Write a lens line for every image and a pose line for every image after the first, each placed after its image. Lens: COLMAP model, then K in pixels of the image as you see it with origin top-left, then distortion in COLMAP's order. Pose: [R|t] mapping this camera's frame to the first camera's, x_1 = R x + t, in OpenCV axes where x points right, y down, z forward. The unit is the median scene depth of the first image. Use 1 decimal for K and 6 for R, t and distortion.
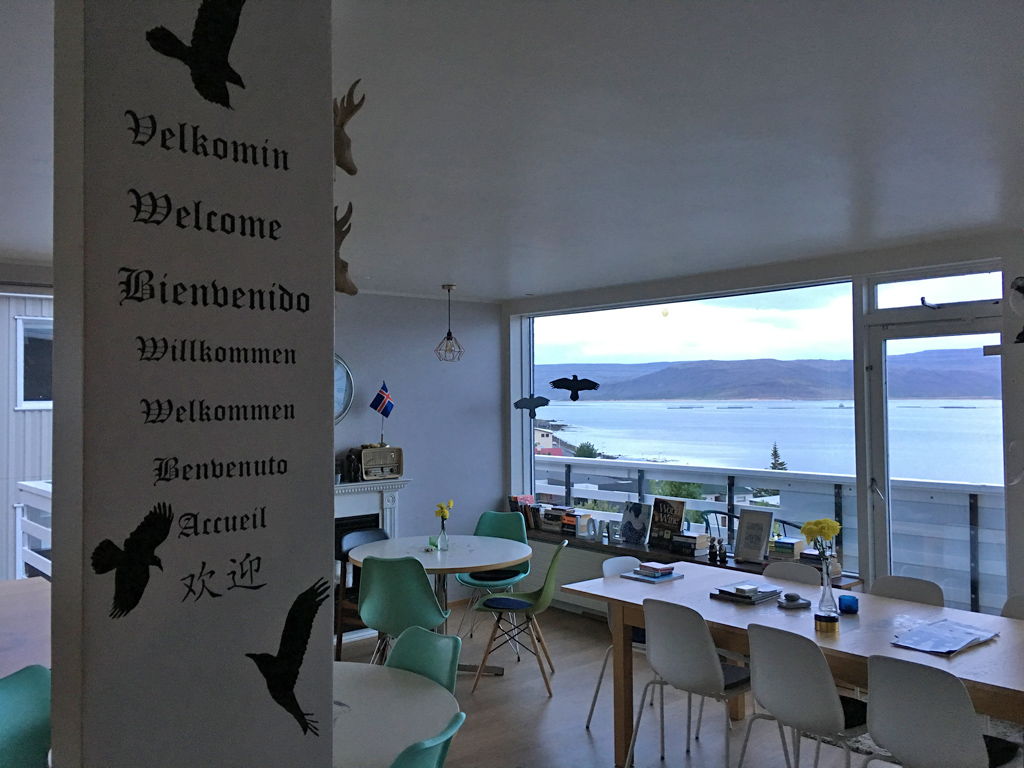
lens RADIAL K [[869.1, 0, 502.1], [0, 869.1, 375.8], [0, 0, 1]] dist [0.060596, -0.069796]
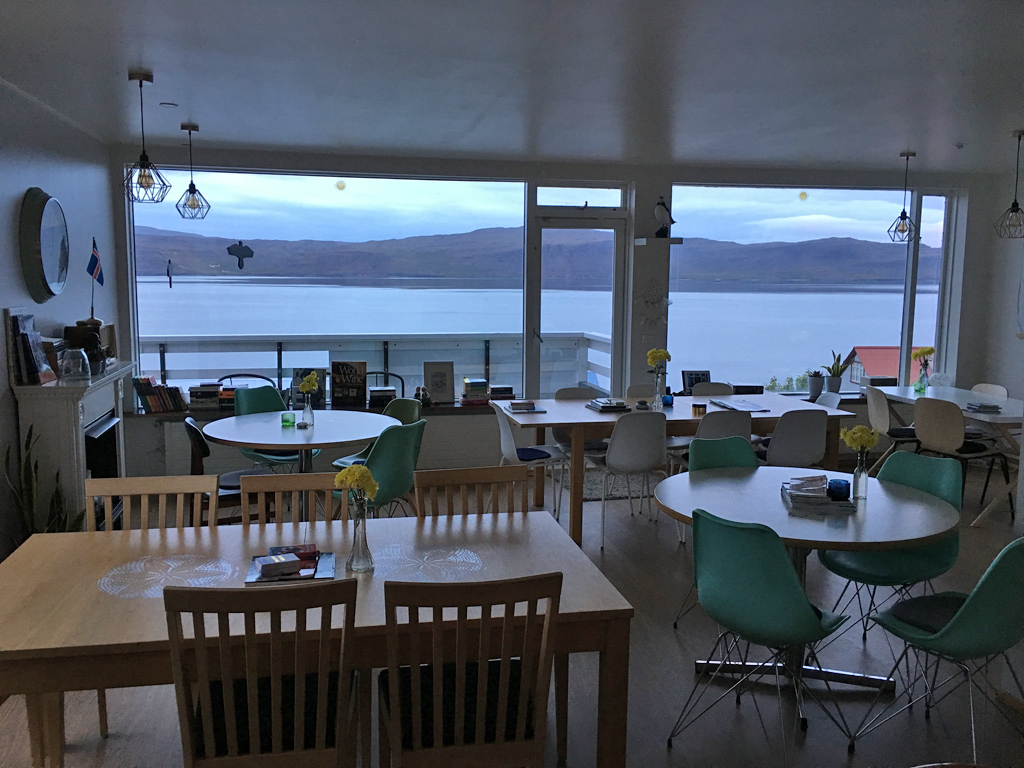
lens RADIAL K [[869.1, 0, 506.1], [0, 869.1, 384.8], [0, 0, 1]] dist [0.060596, -0.069796]
pose [[0.469751, -0.100456, 0.877065, -0.667860], [-0.034115, 0.990697, 0.131743, 0.020191], [-0.882140, -0.091807, 0.461954, 0.314718]]
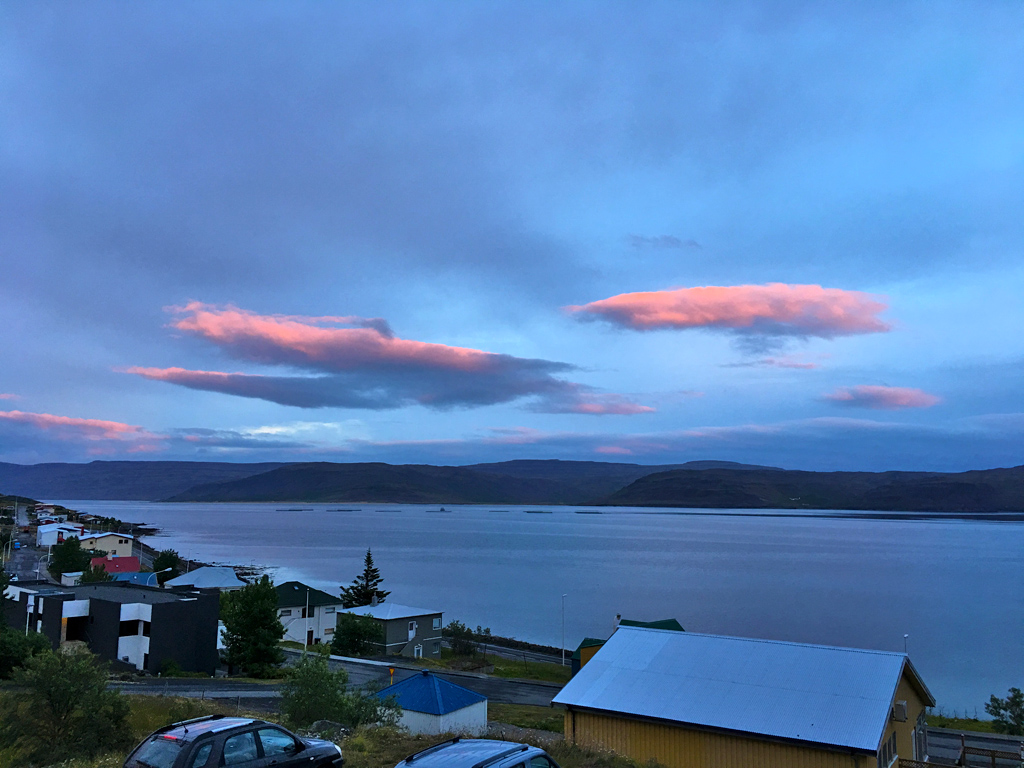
lens RADIAL K [[869.1, 0, 517.5], [0, 869.1, 373.6], [0, 0, 1]] dist [0.060596, -0.069796]
pose [[0.899102, 0.079463, 0.430466, 0.536503], [-0.027830, 0.991773, -0.124950, 0.025198], [-0.436854, 0.100363, 0.893916, 0.892142]]
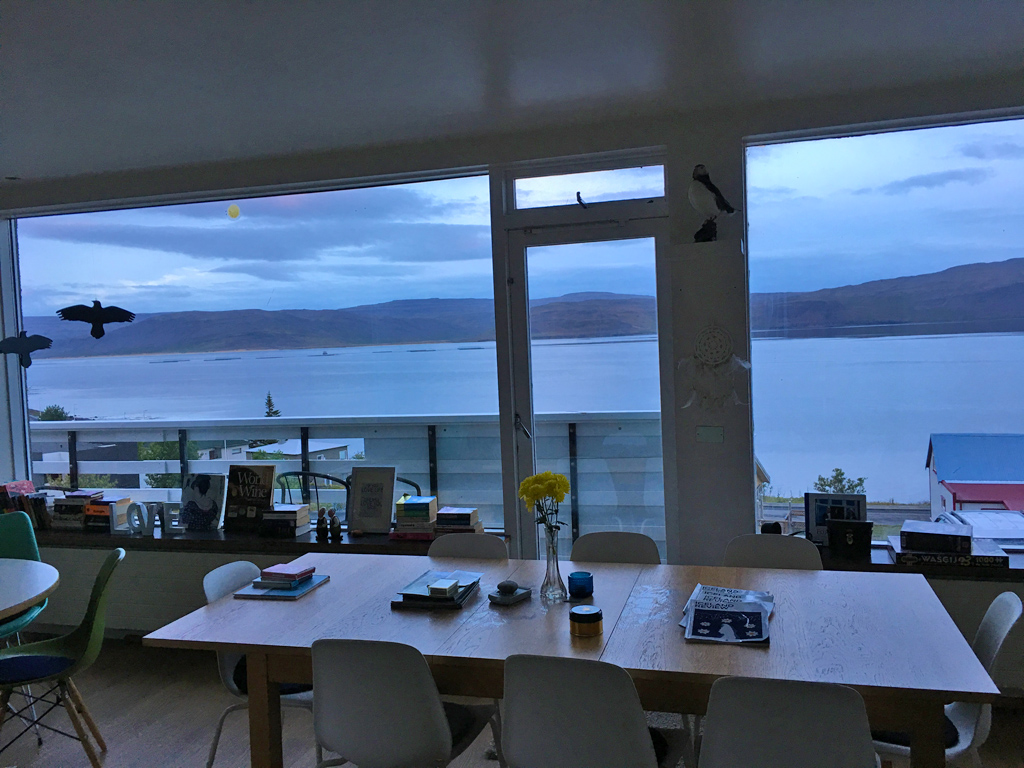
lens RADIAL K [[869.1, 0, 508.1], [0, 869.1, 379.8], [0, 0, 1]] dist [0.060596, -0.069796]
pose [[0.837237, -0.054933, 0.544075, -0.026298], [0.021515, 0.997480, 0.067603, 0.022884], [-0.546418, -0.044894, 0.836309, 0.255442]]
